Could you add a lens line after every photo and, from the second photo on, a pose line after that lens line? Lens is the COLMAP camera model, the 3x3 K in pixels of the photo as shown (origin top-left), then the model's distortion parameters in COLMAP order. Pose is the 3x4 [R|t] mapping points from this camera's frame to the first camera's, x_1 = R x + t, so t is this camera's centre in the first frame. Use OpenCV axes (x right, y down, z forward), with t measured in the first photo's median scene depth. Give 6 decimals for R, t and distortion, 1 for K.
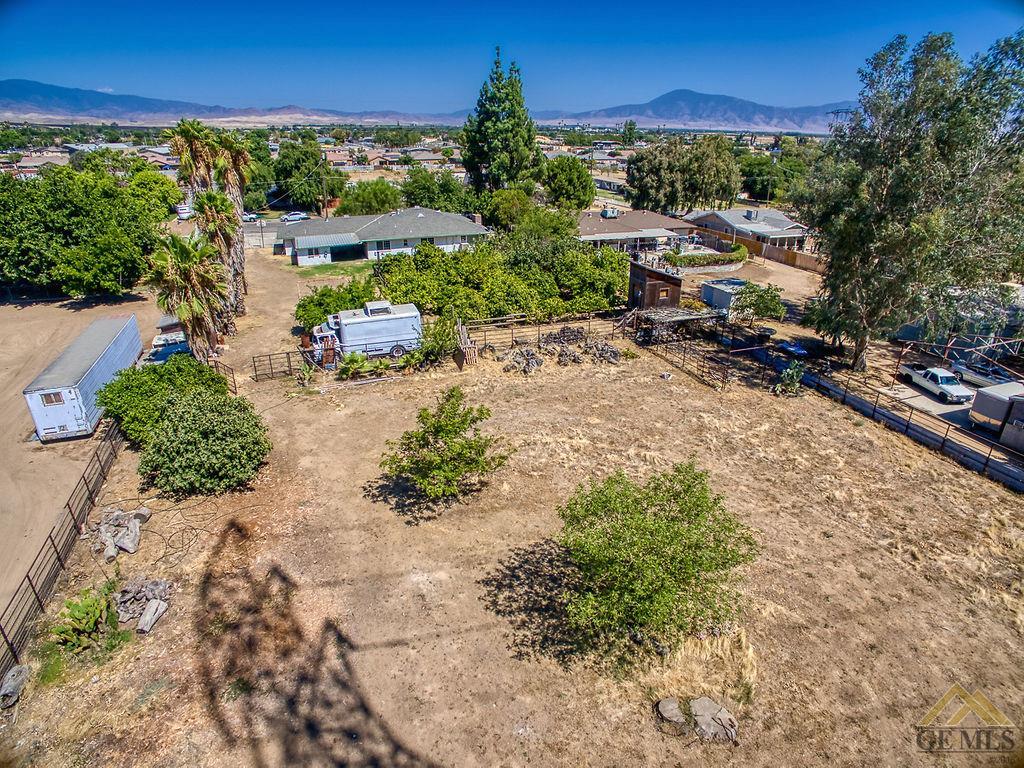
lens RADIAL K [[597.8, 0, 506.6], [0, 597.8, 370.0], [0, 0, 1]] dist [-0.121024, 0.088854]
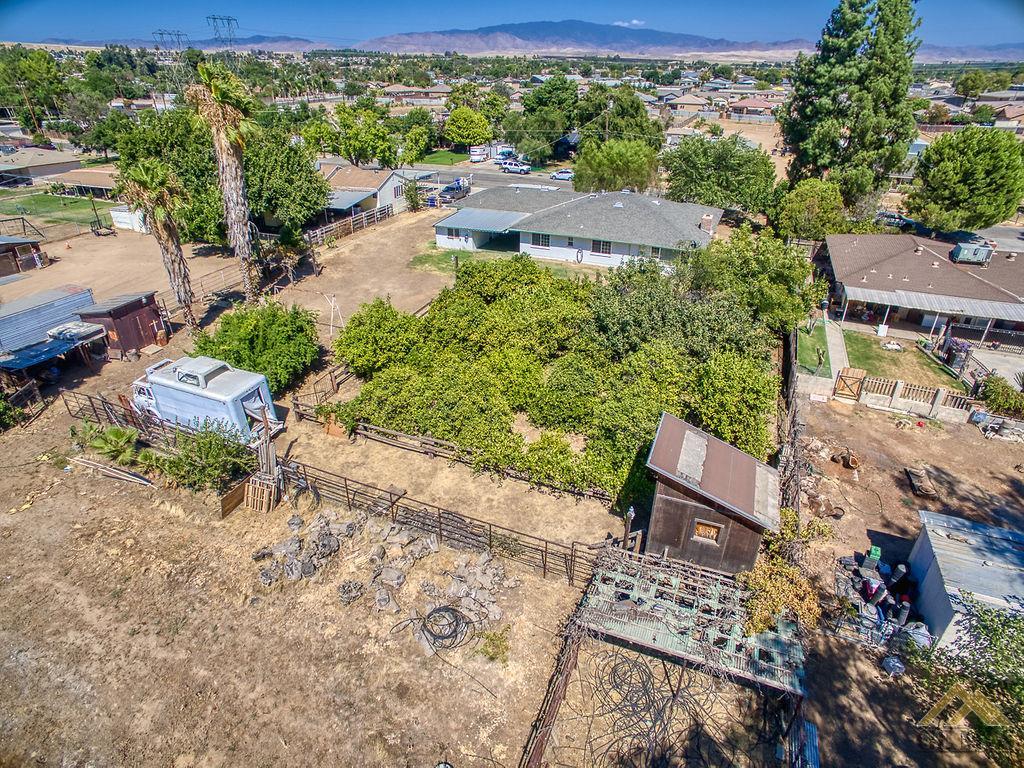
lens RADIAL K [[597.8, 0, 506.6], [0, 597.8, 370.0], [0, 0, 1]] dist [-0.121024, 0.088854]
pose [[0.734741, 0.314717, -0.600923, 0.211872], [-0.257285, 0.948962, 0.182414, -0.154961], [0.627662, 0.020581, 0.778214, 0.352851]]
